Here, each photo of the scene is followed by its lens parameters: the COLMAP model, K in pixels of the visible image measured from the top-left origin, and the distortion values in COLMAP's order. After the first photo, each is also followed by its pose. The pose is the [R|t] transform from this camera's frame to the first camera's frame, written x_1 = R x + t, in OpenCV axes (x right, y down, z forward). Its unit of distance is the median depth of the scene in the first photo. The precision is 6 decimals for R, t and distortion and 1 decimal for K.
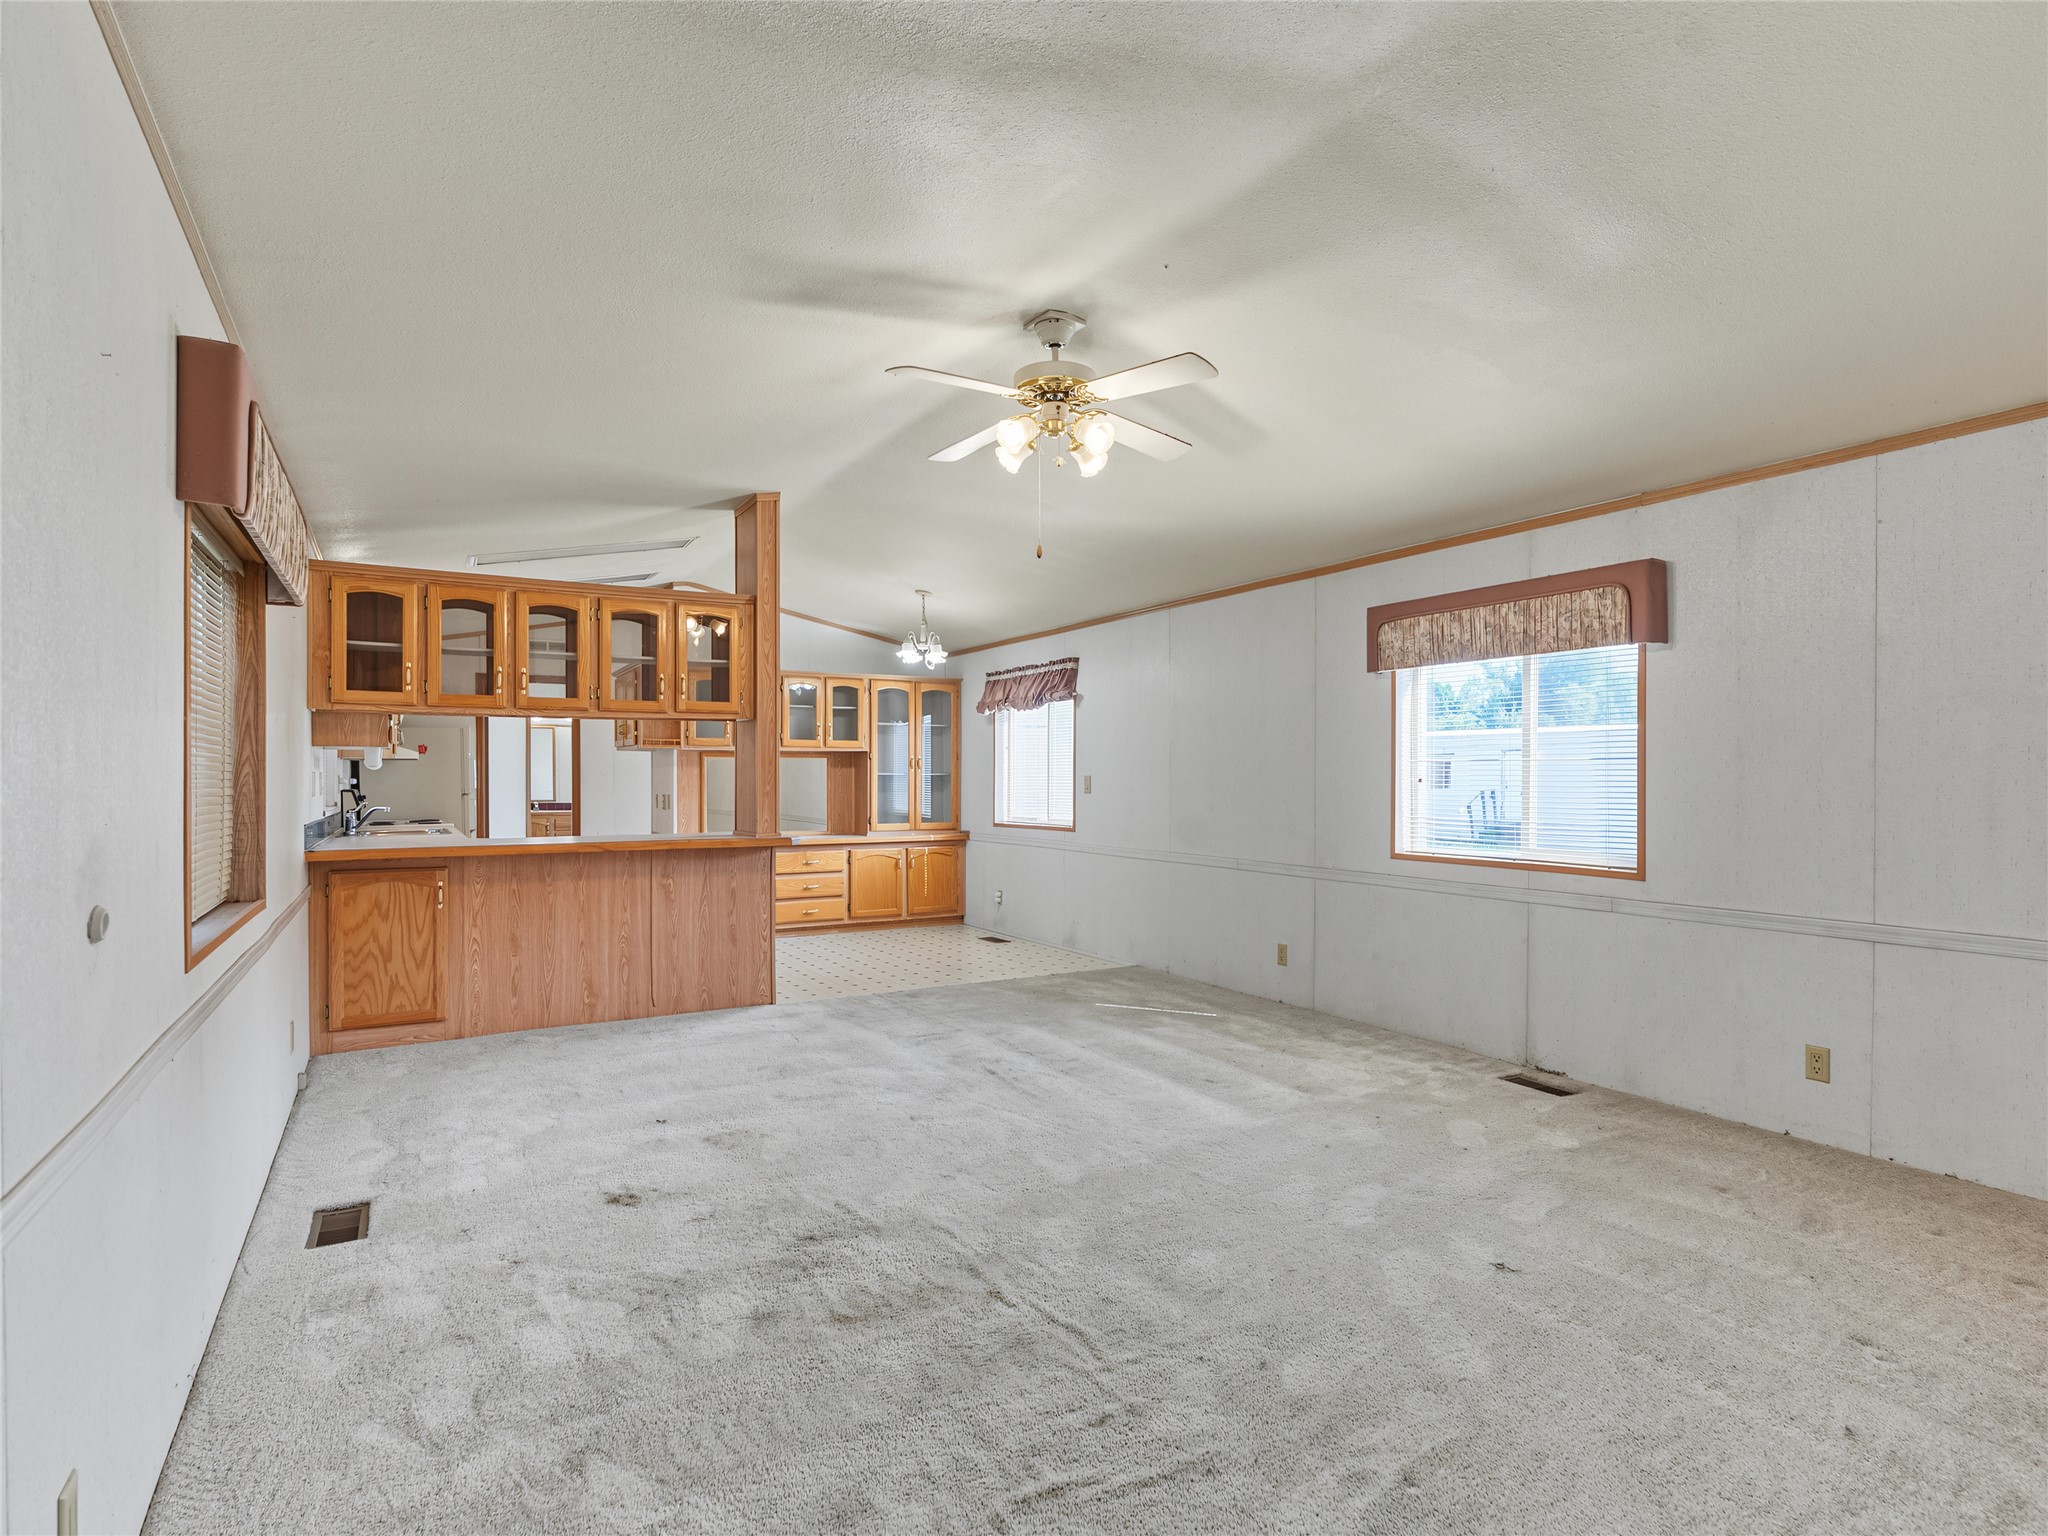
lens RADIAL K [[1045.7, 0, 1024.0], [0, 1045.7, 768.0], [0, 0, 1]] dist [-0.011113, -0.000102]
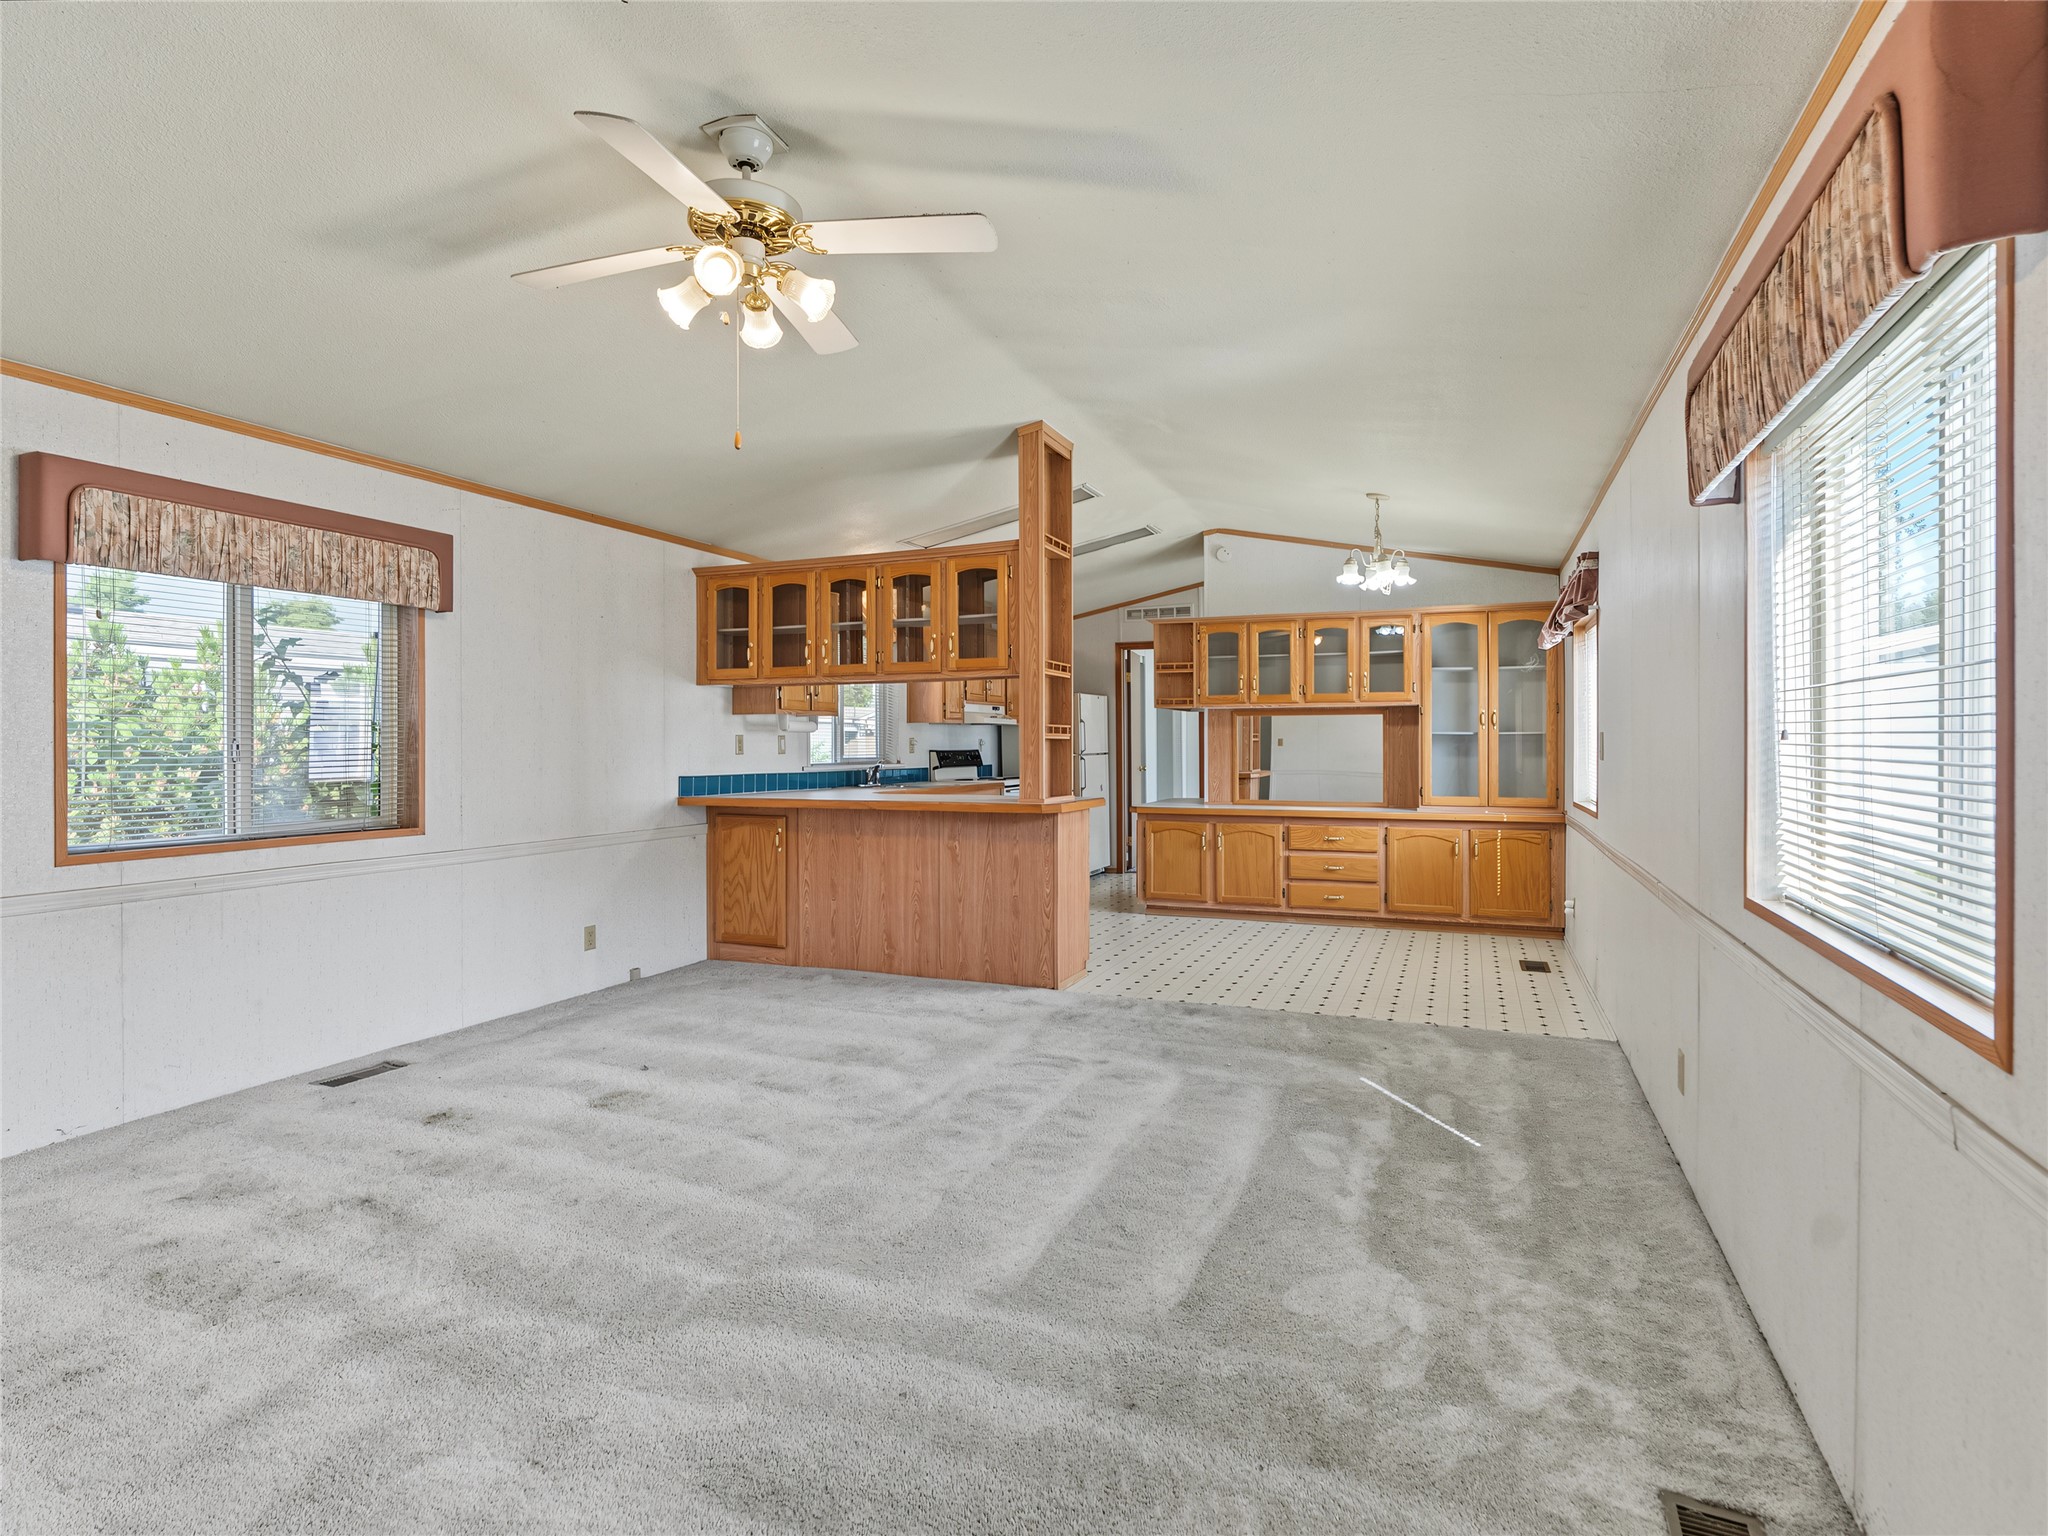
lens RADIAL K [[1051.0, 0, 1033.9], [0, 1051.0, 734.3], [0, 0, 1]] dist [-0.007922, -0.000113]
pose [[0.613481, -0.009235, -0.789655, 0.507182], [0.011433, 0.999931, -0.002811, 0.009484], [0.789627, -0.007304, 0.613544, 0.469503]]
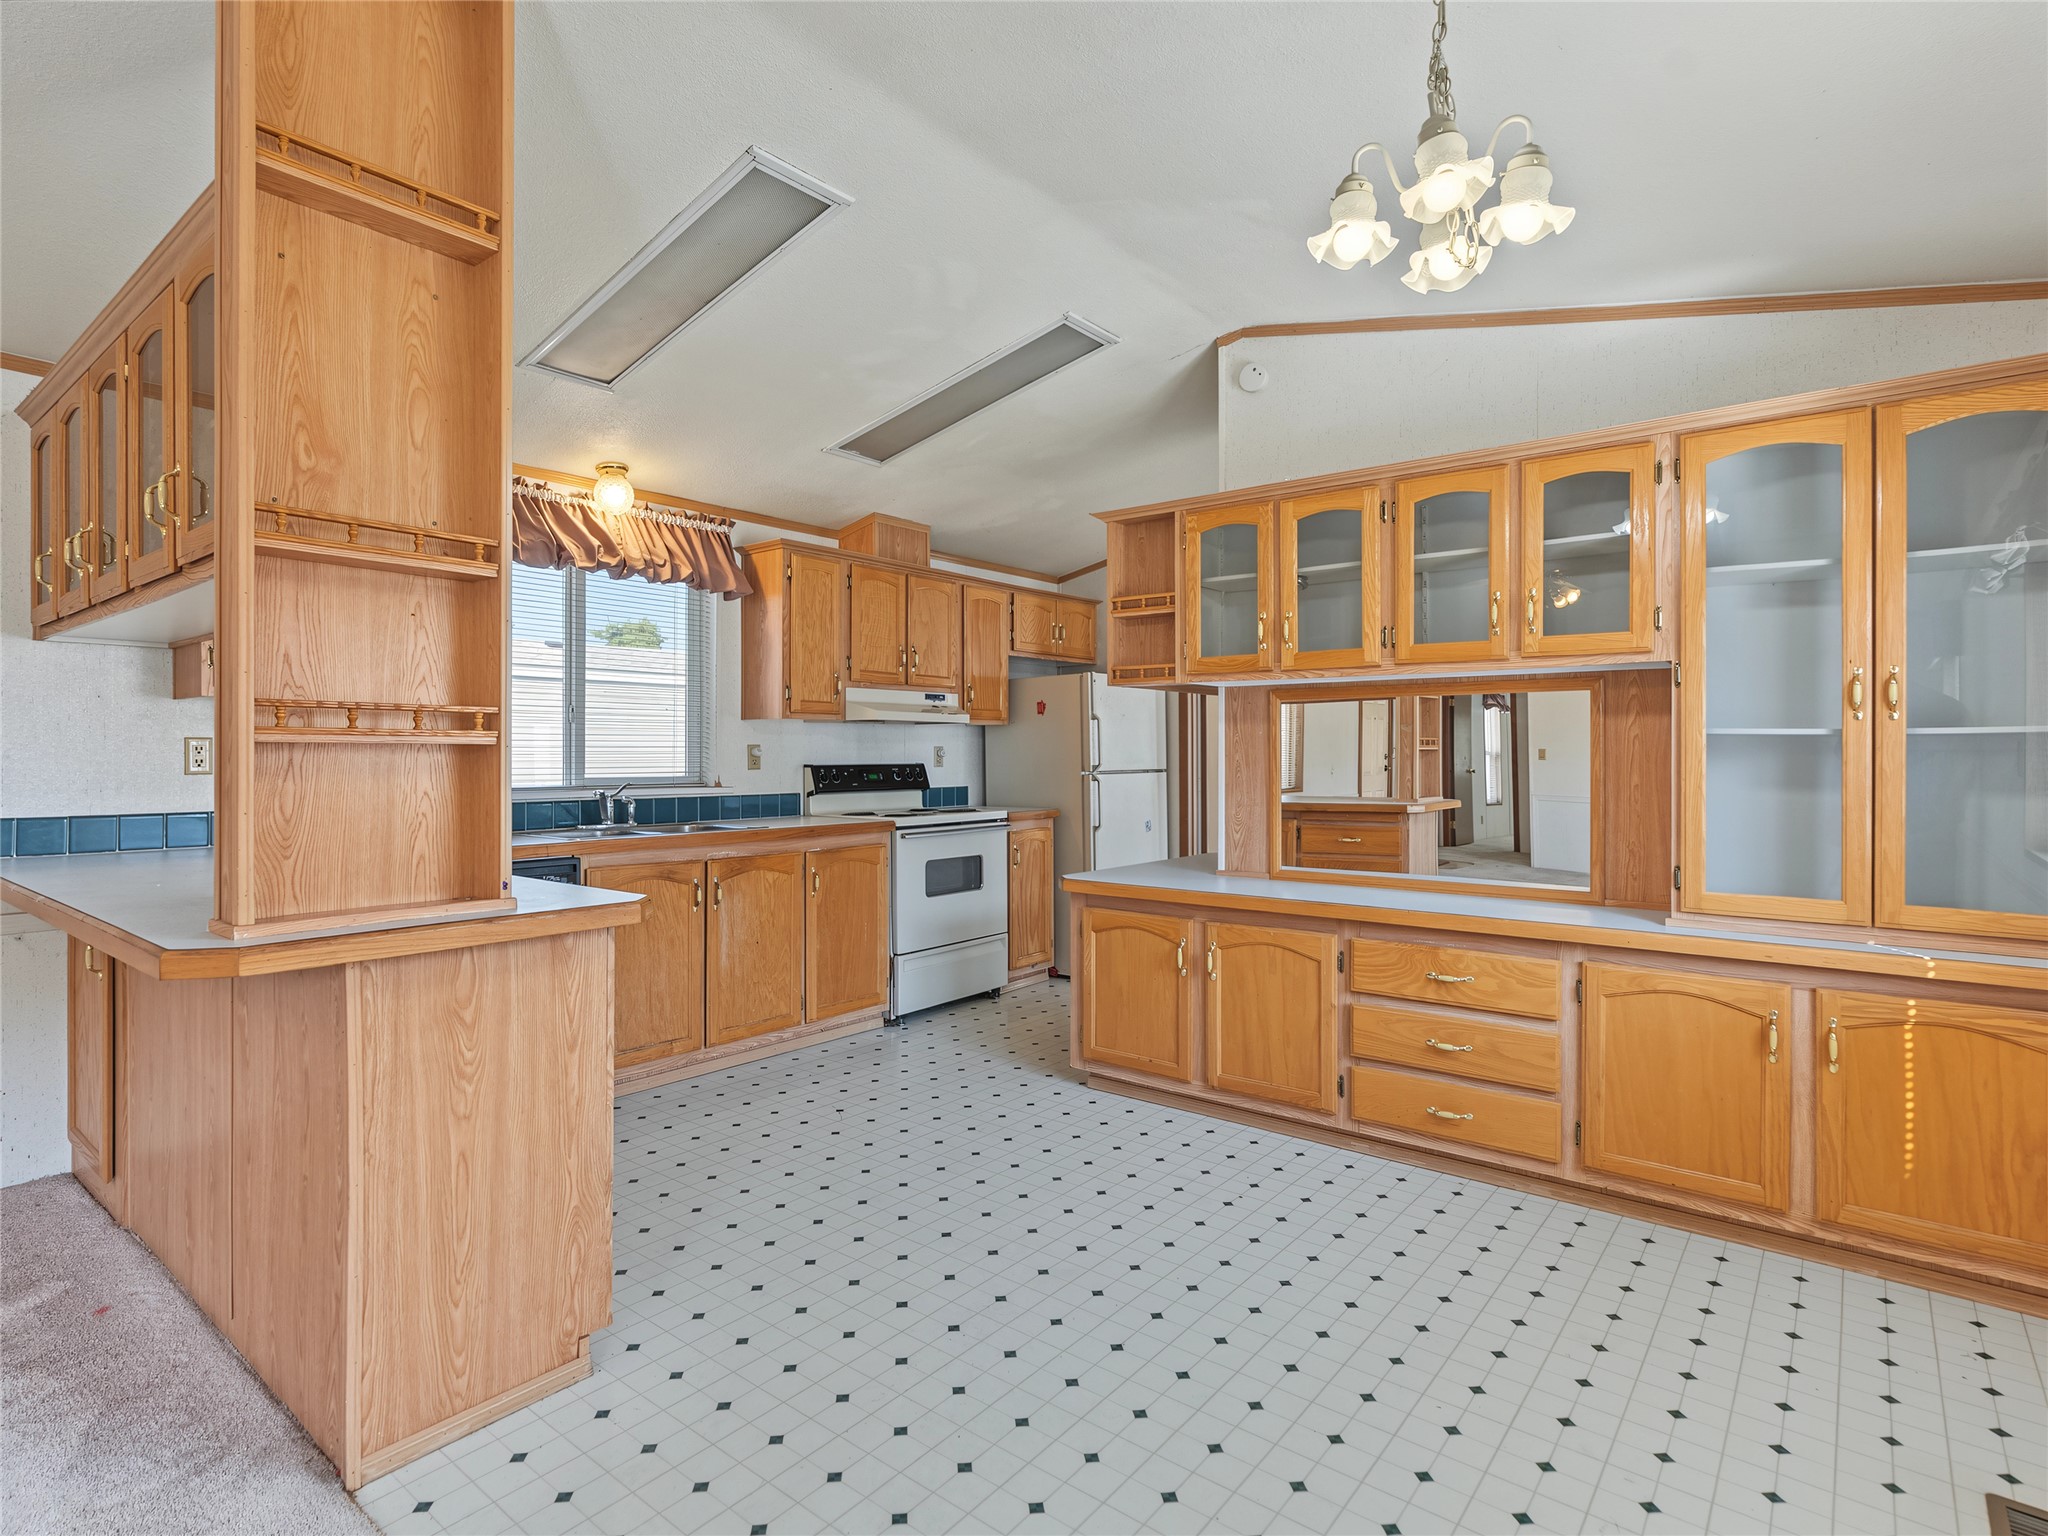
lens RADIAL K [[1057.3, 0, 1025.7], [0, 1057.3, 750.4], [0, 0, 1]] dist [-0.000480, 0.000001]
pose [[0.368899, -0.002472, -0.929466, 0.132659], [0.010274, 0.999946, 0.001418, 0.014983], [0.929413, -0.010073, 0.368905, 1.171071]]
